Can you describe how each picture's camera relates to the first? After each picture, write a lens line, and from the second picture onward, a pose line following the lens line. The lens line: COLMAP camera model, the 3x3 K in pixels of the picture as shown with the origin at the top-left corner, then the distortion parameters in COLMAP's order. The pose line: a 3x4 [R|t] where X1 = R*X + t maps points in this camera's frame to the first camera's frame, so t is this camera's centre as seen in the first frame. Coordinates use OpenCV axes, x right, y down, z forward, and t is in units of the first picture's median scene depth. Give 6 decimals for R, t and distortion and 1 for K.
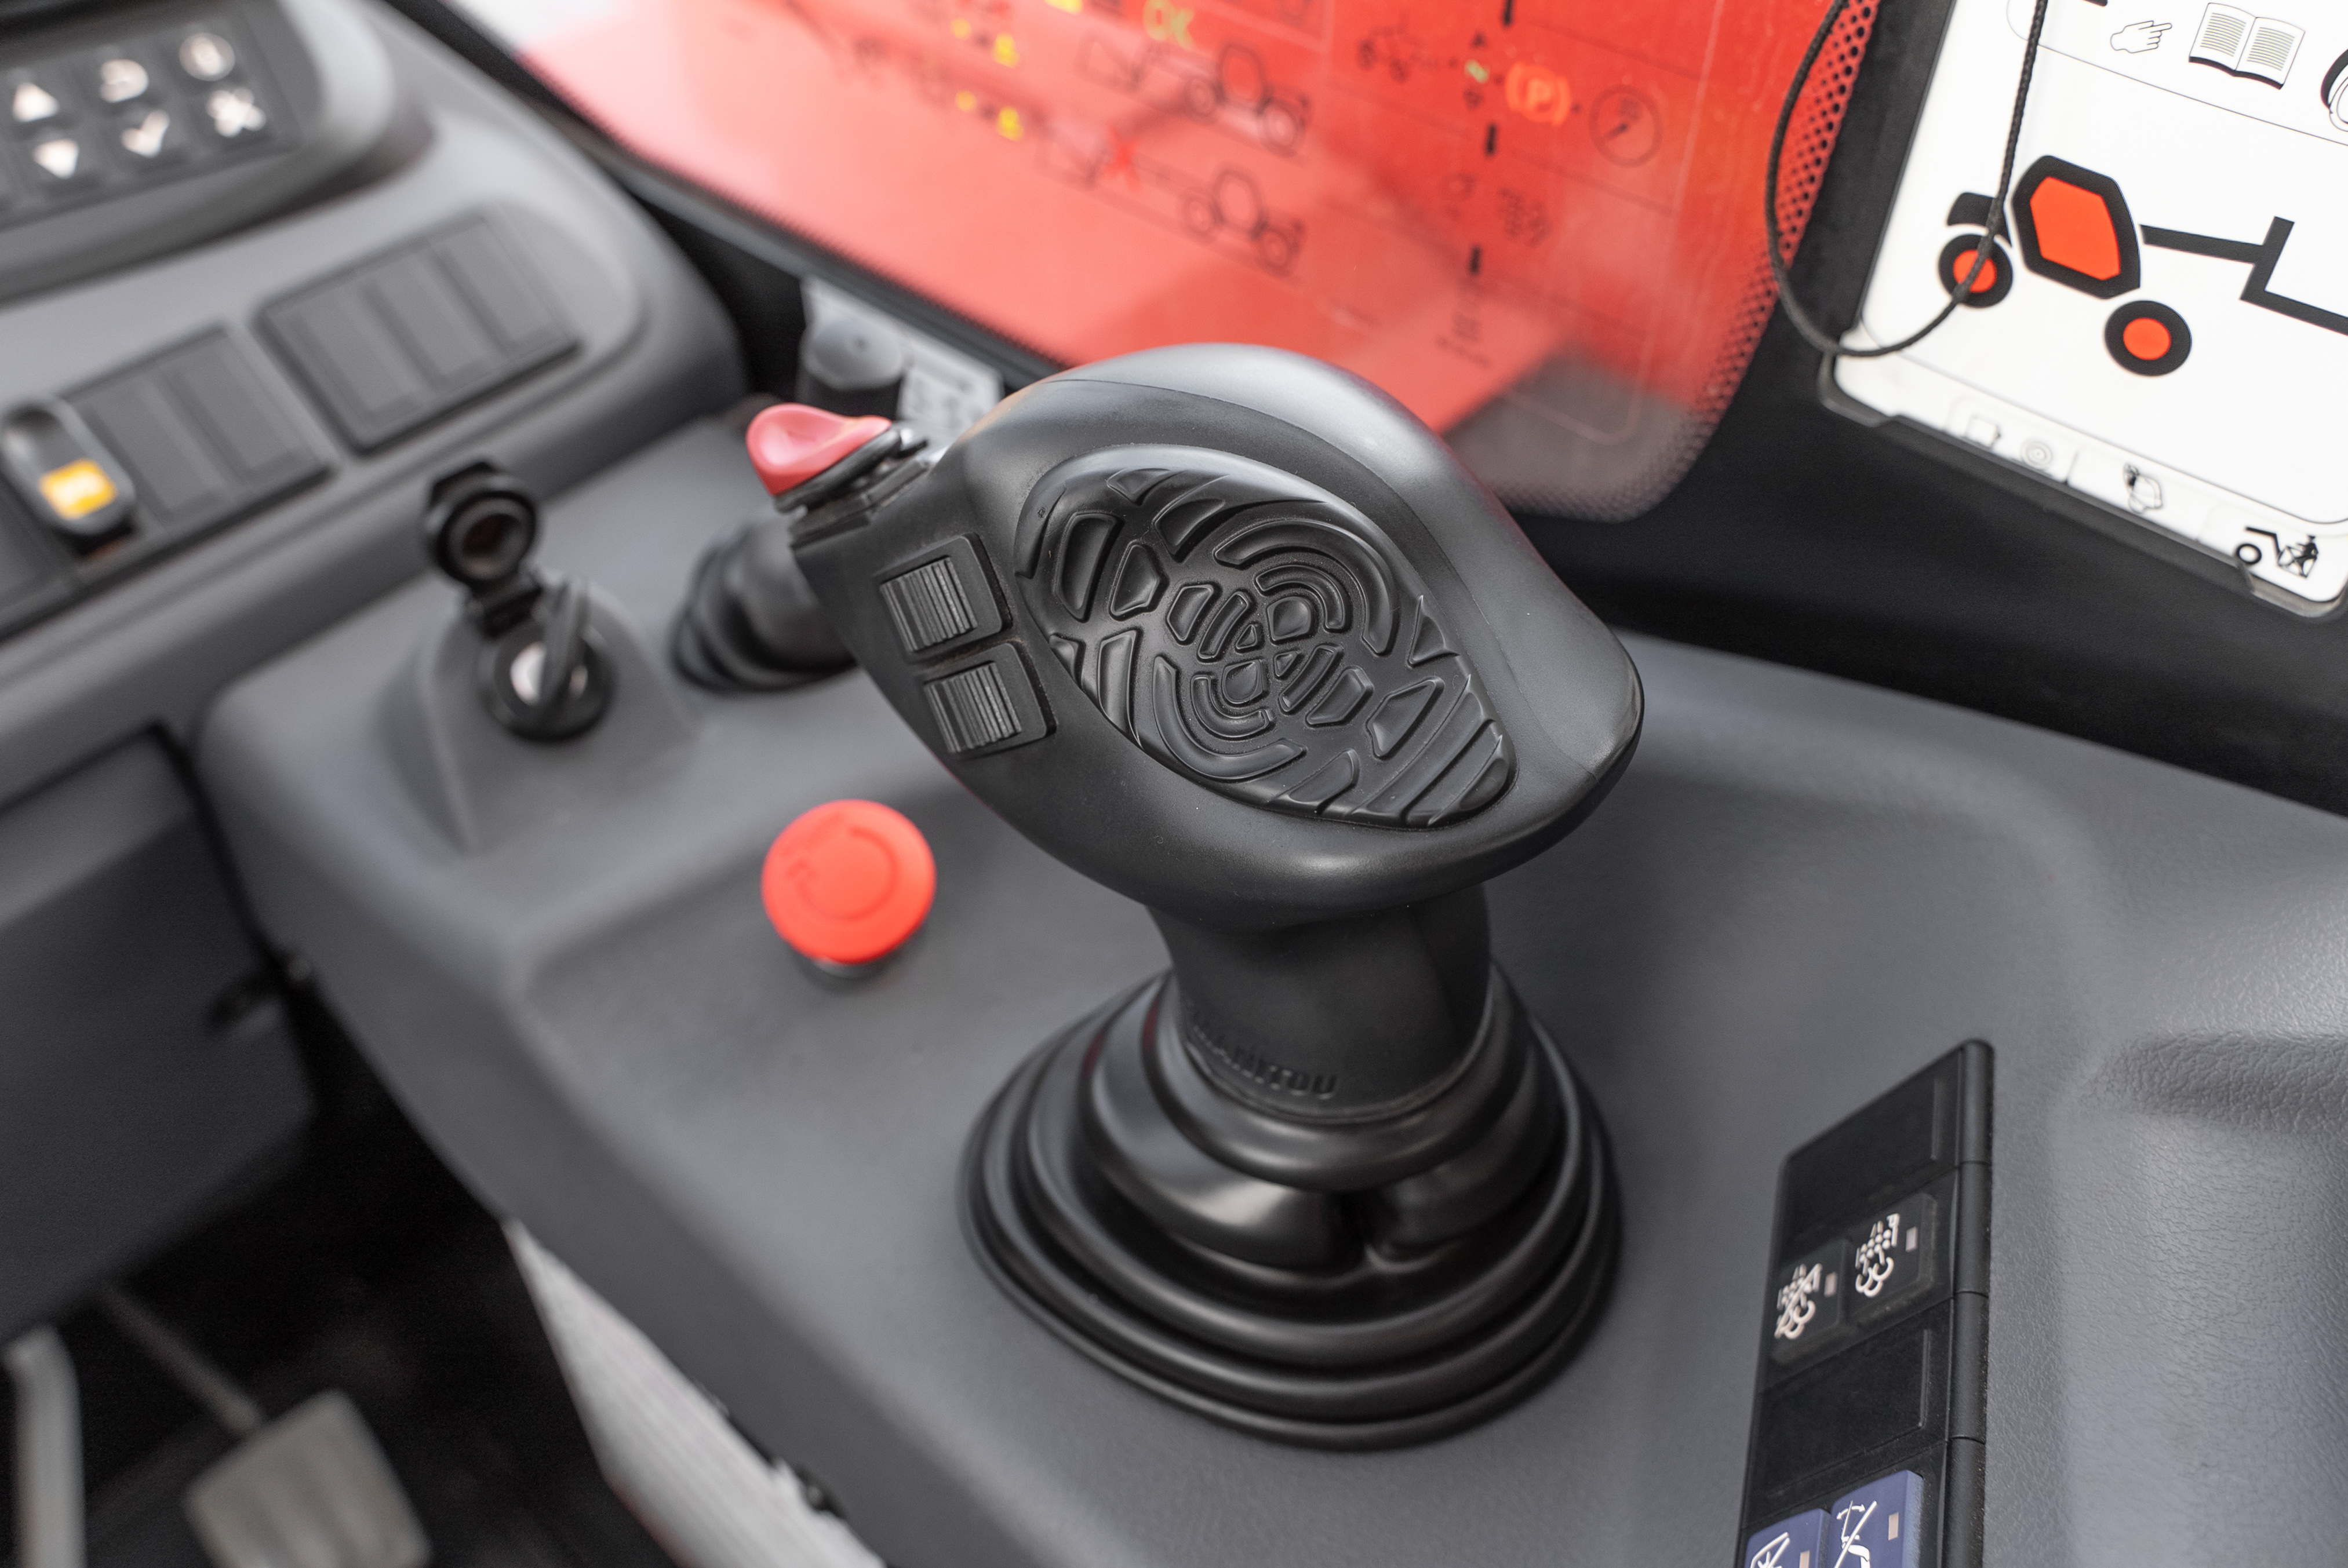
lens RADIAL K [[1855.8, 0, 1131.8], [0, 1855.8, 777.7], [0, 0, 1]] dist [0.003580, -0.004116]
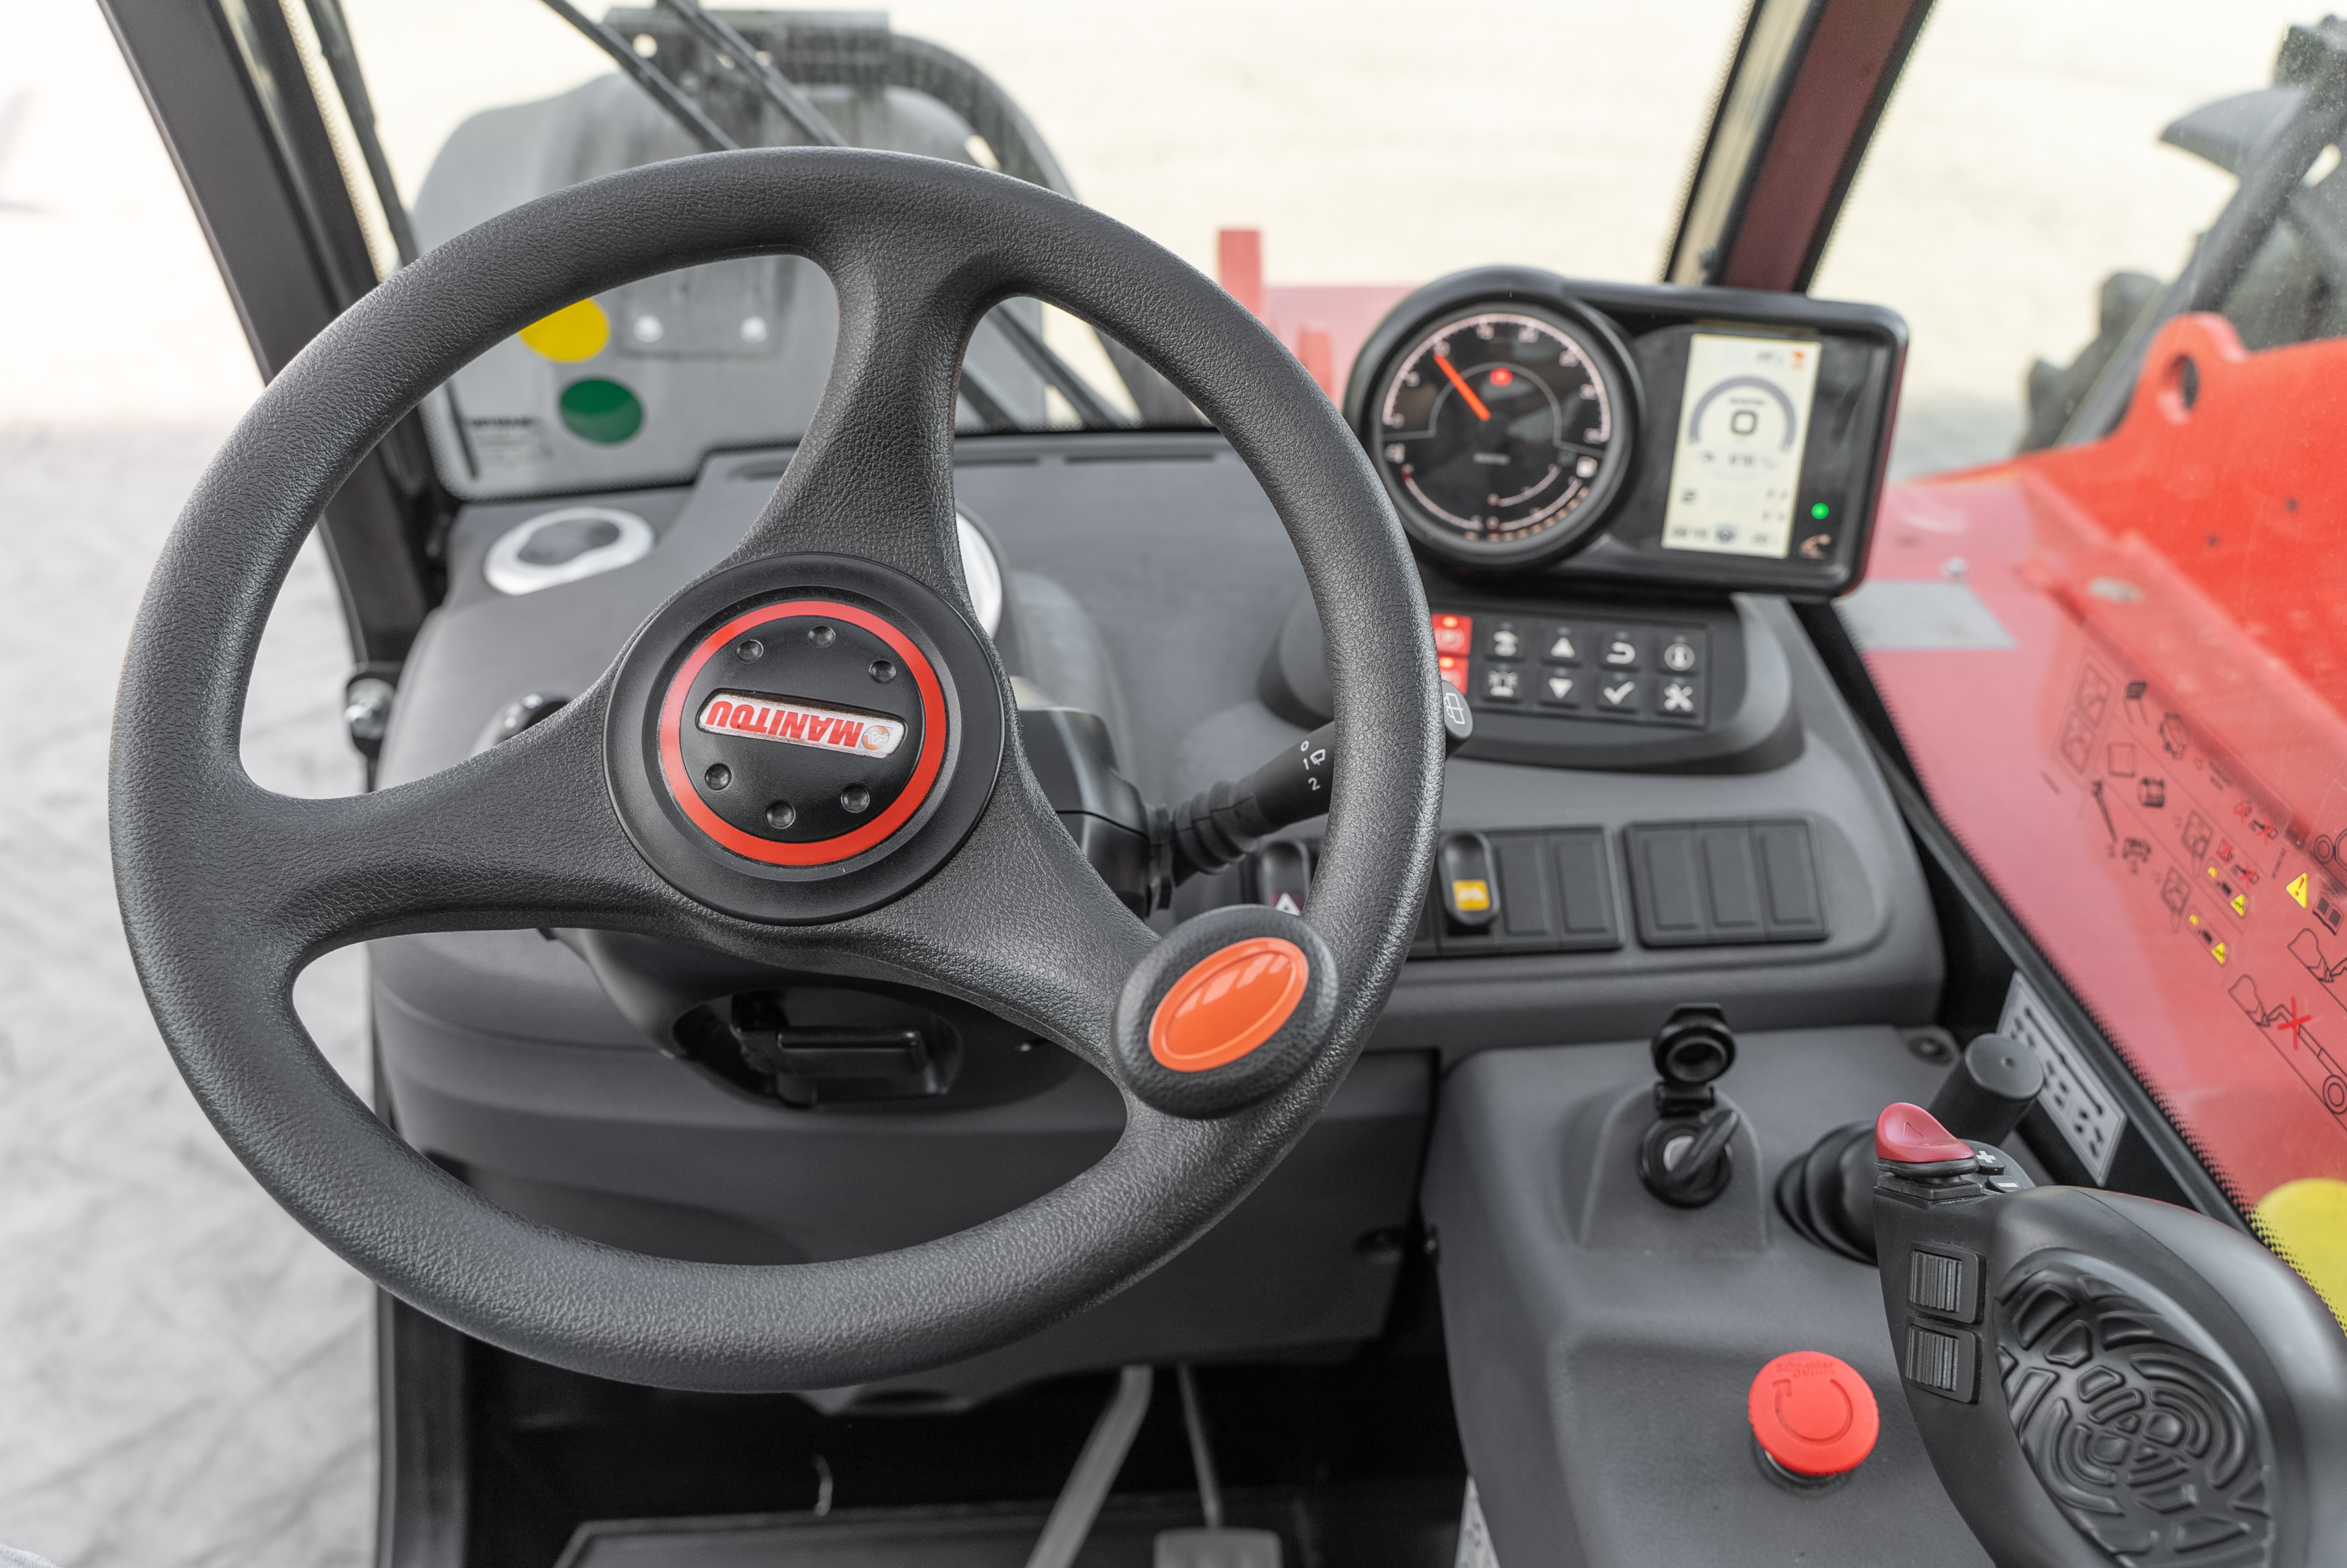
lens RADIAL K [[1855.3, 0, 1131.3], [0, 1855.3, 777.7], [0, 0, 1]] dist [0.003580, -0.004116]
pose [[0.719274, 0.372537, -0.586397, 0.150004], [-0.483721, 0.874405, -0.037824, -0.076440], [0.498657, 0.310858, 0.809141, -0.660849]]
